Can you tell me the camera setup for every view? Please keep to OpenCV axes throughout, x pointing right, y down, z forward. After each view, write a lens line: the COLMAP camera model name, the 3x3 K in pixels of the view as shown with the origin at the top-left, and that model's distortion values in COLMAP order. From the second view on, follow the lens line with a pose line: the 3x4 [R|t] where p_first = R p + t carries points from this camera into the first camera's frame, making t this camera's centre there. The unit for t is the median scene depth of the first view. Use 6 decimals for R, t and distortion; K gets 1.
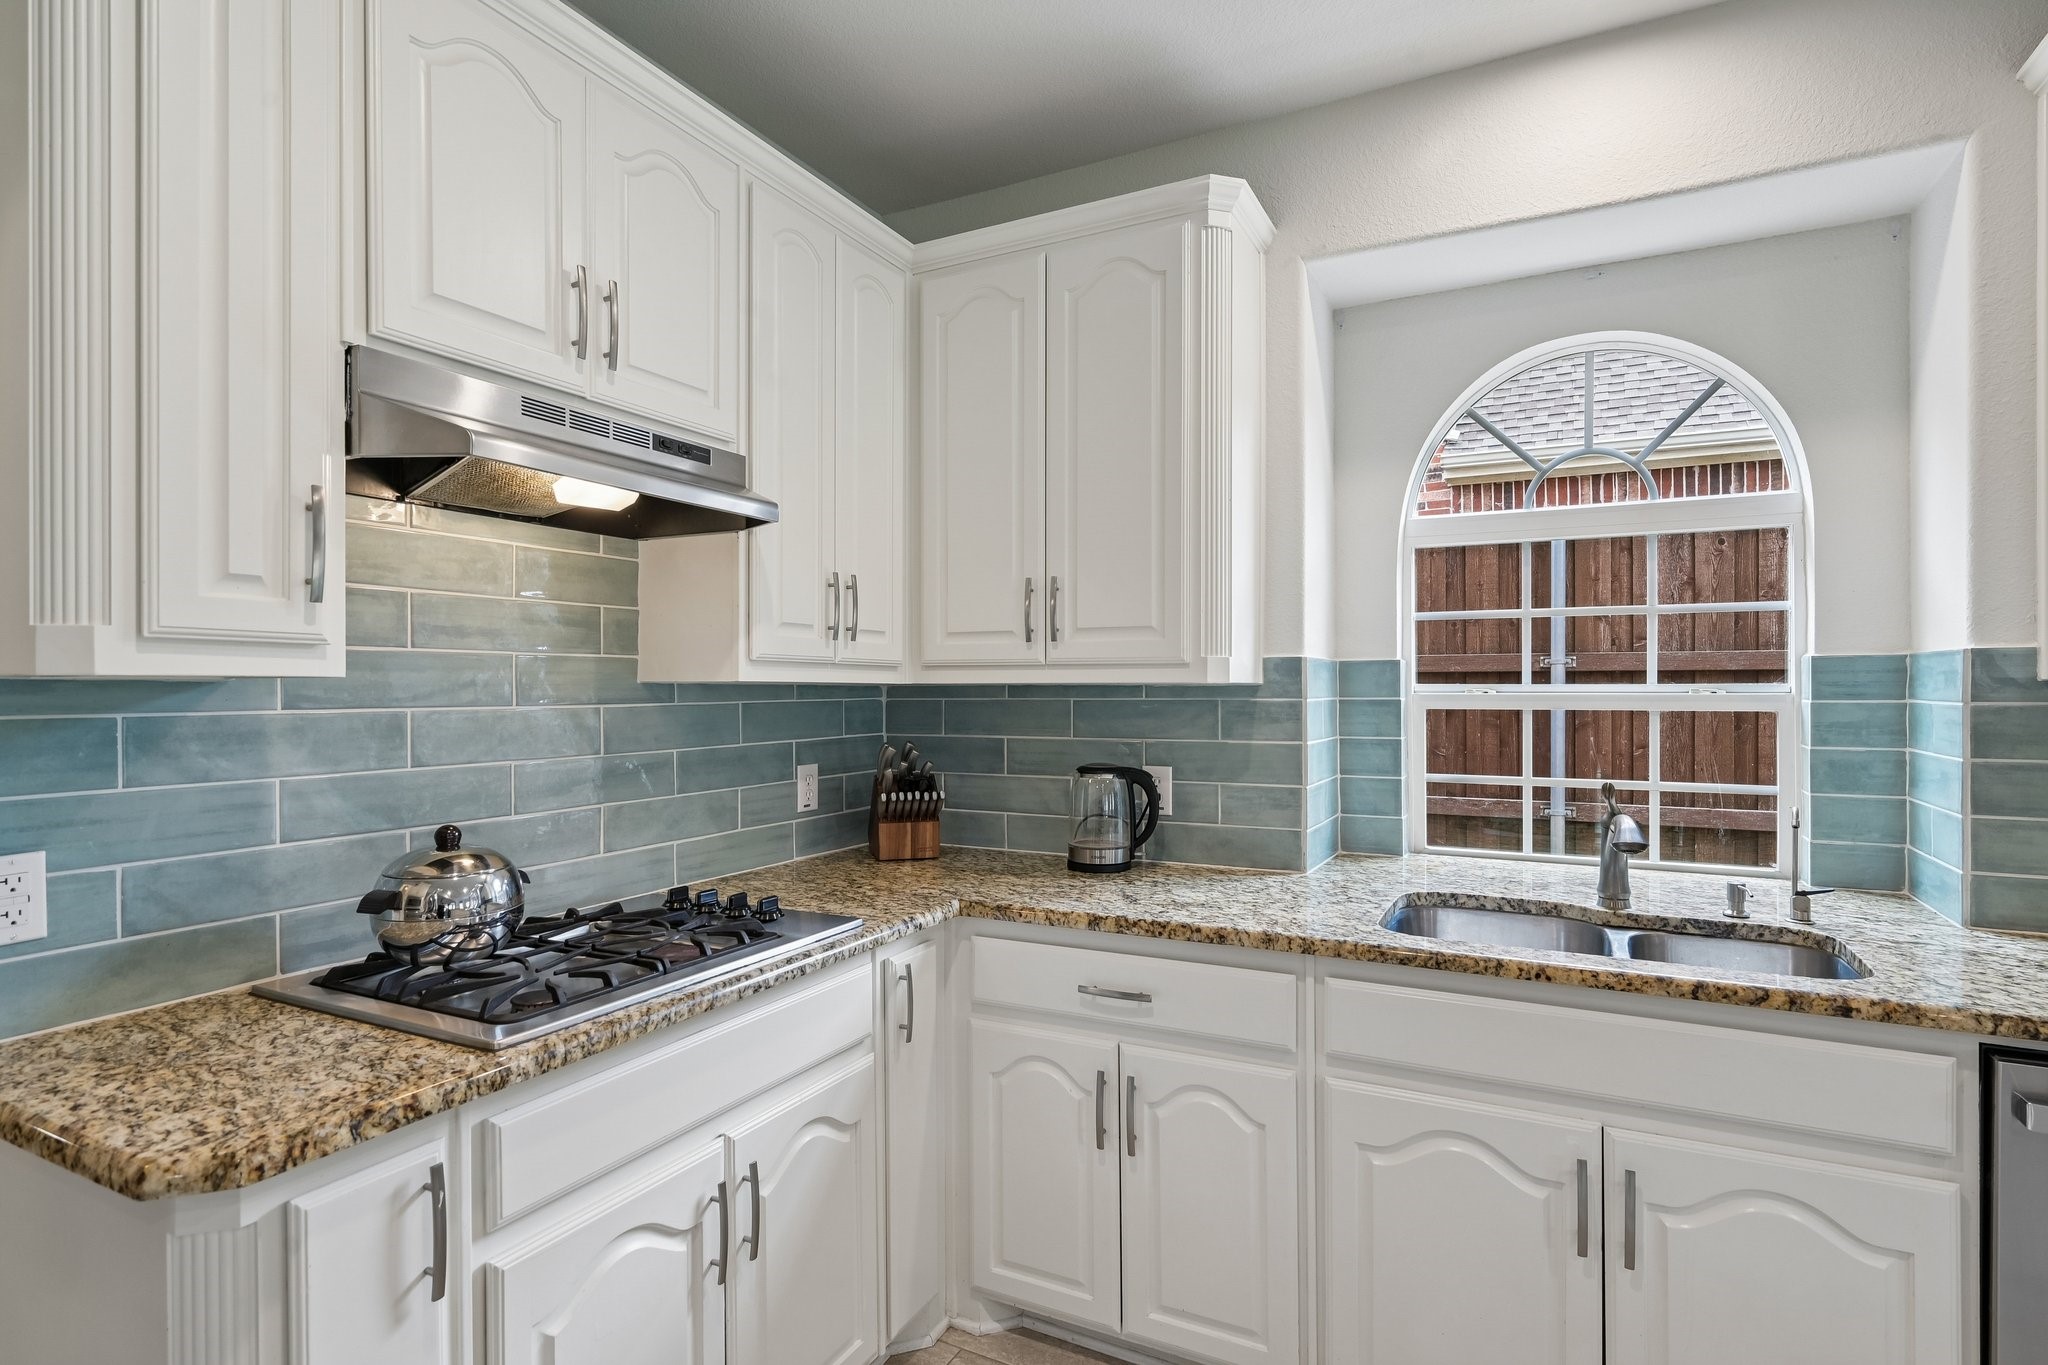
lens RADIAL K [[1034.4, 0, 1026.8], [0, 1034.4, 690.4], [0, 0, 1]] dist [-0.000025, -0.000247]
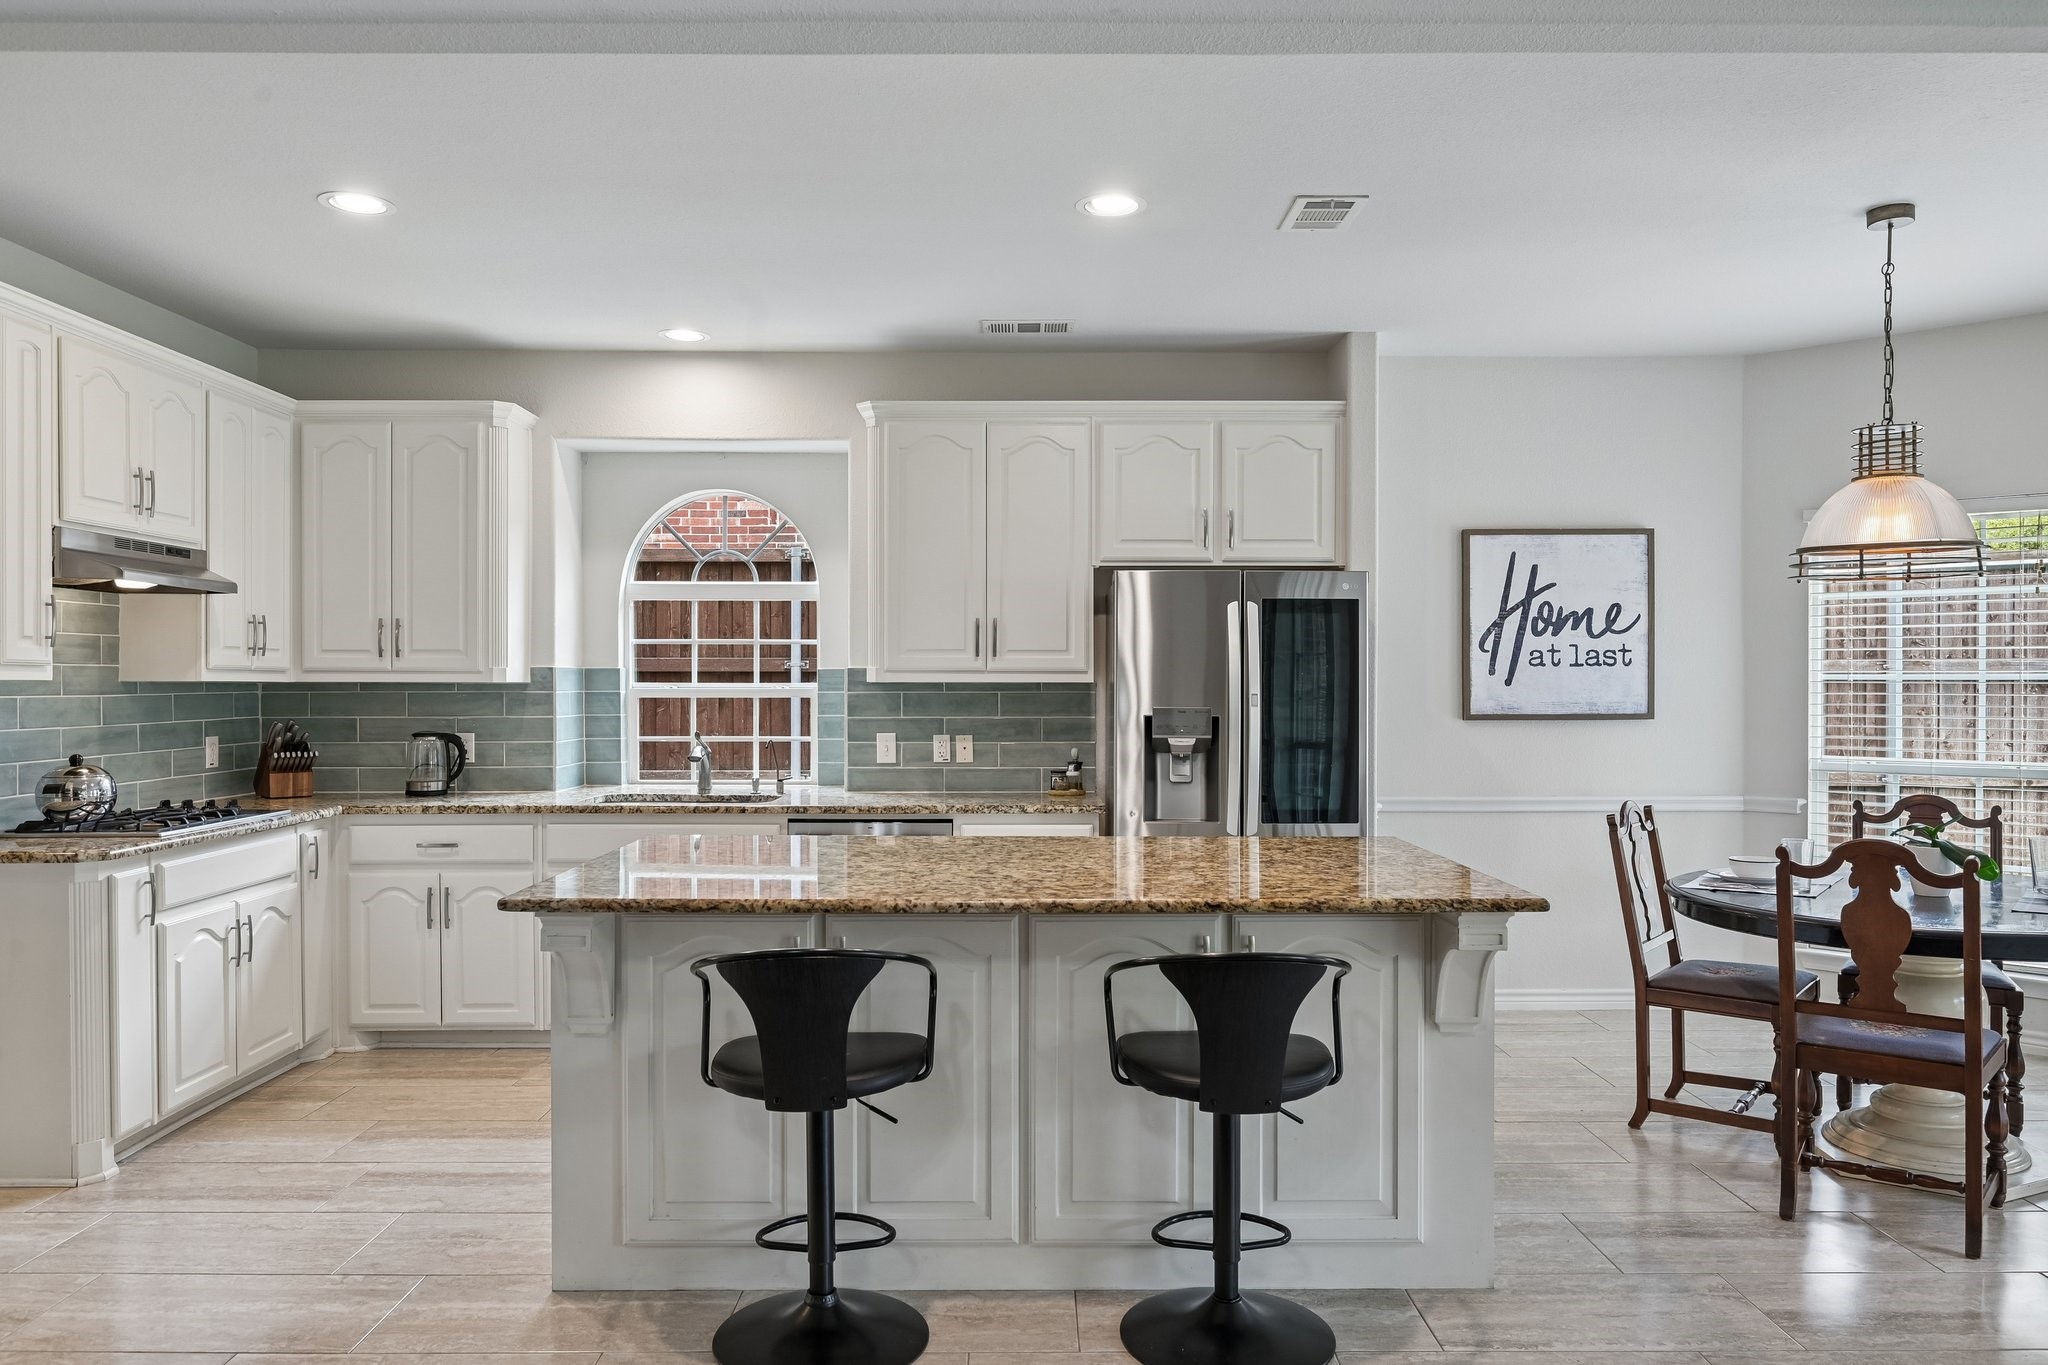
lens RADIAL K [[1411.9, 0, 1024.3], [0, 1411.9, 690.2], [0, 0, 1]] dist [0.000155, 0.002733]
pose [[0.885714, -0.001126, 0.464230, -0.148672], [-0.000856, 0.999991, 0.004058, -0.004207], [-0.464231, -0.003991, 0.885705, -1.626001]]
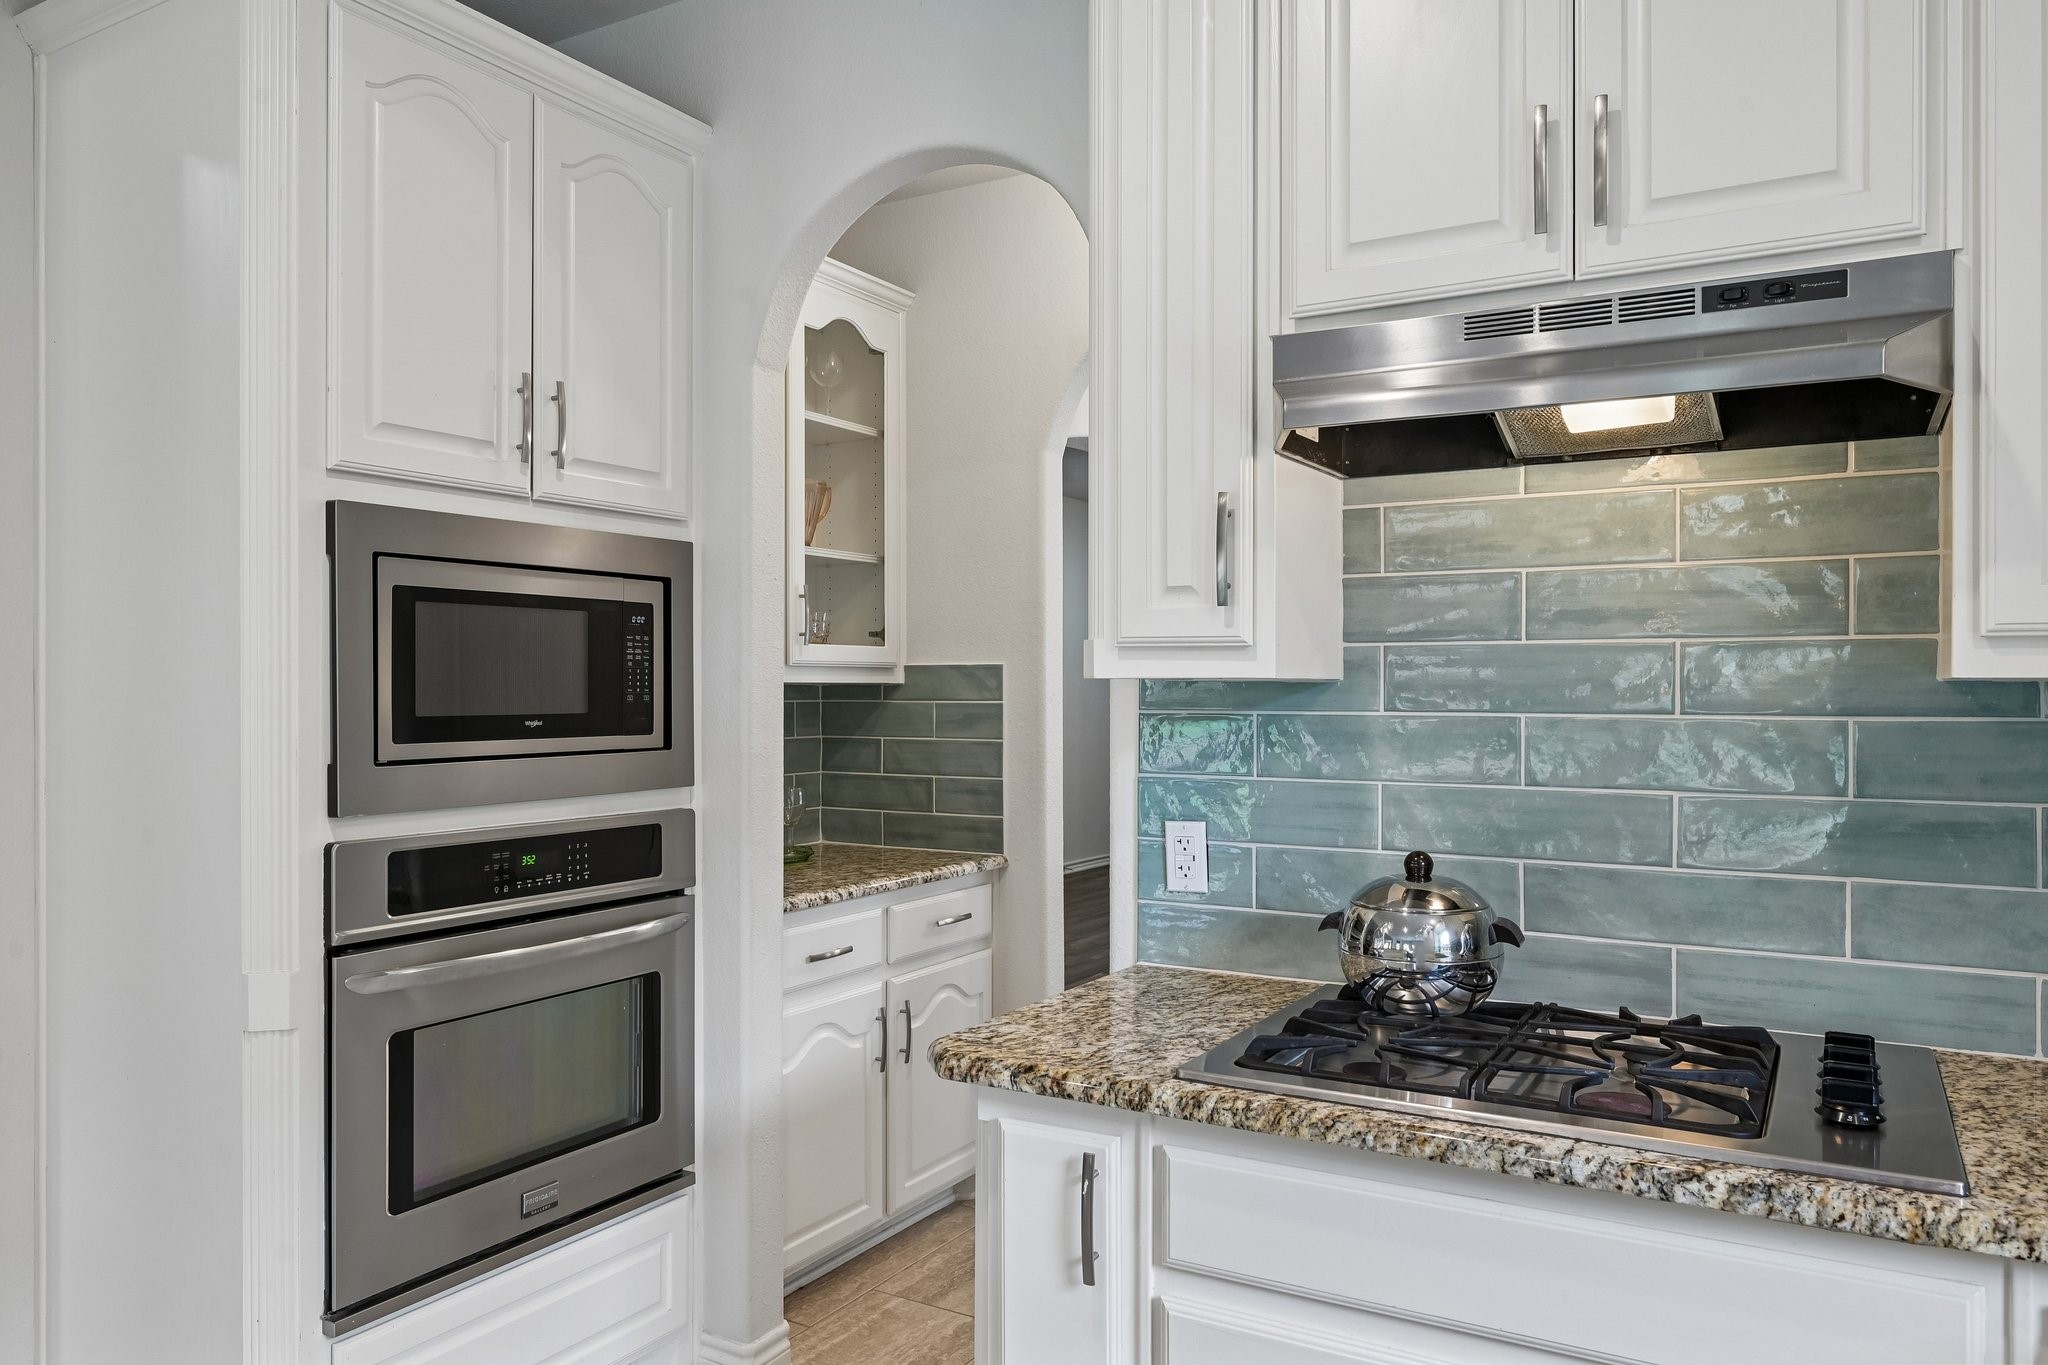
lens RADIAL K [[1411.9, 0, 1024.3], [0, 1411.9, 690.2], [0, 0, 1]] dist [0.000155, 0.002733]
pose [[-0.052200, 0.005200, -0.998623, 0.442736], [-0.003326, 0.999980, 0.005381, -0.004895], [0.998631, 0.003602, -0.052182, 0.535870]]
